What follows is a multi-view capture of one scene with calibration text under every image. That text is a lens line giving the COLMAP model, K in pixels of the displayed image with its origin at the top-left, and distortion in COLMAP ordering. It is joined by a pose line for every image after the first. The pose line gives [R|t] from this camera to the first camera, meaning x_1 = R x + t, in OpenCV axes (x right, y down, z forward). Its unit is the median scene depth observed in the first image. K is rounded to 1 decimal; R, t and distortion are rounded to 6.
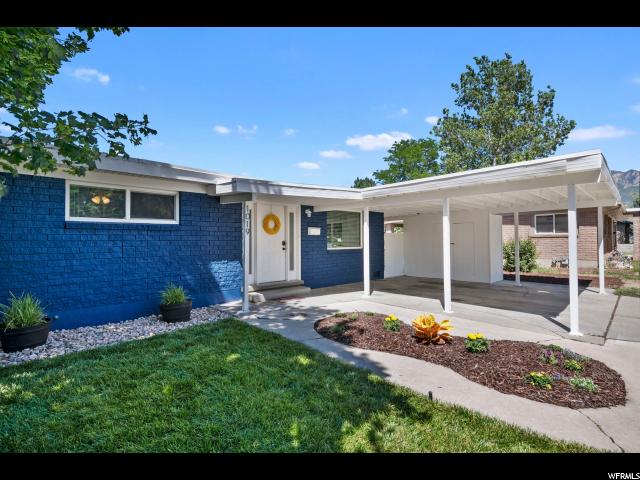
lens RADIAL K [[312.6, 0, 320.0], [0, 312.6, 240.0], [0, 0, 1]] dist [0.000568, 0.000118]
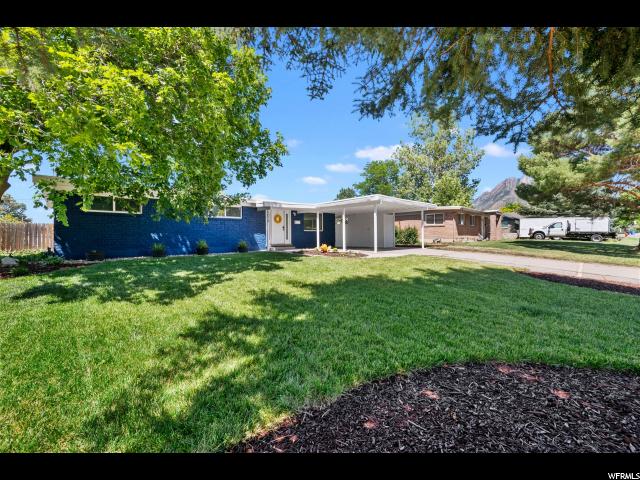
lens RADIAL K [[271.9, 0, 320.0], [0, 271.9, 240.0], [0, 0, 1]] dist [0.001617, 0.000180]
pose [[0.999957, -0.007892, -0.004881, 0.156277], [0.007924, 0.999946, 0.006691, 0.088457], [0.004828, -0.006730, 0.999966, -0.954445]]
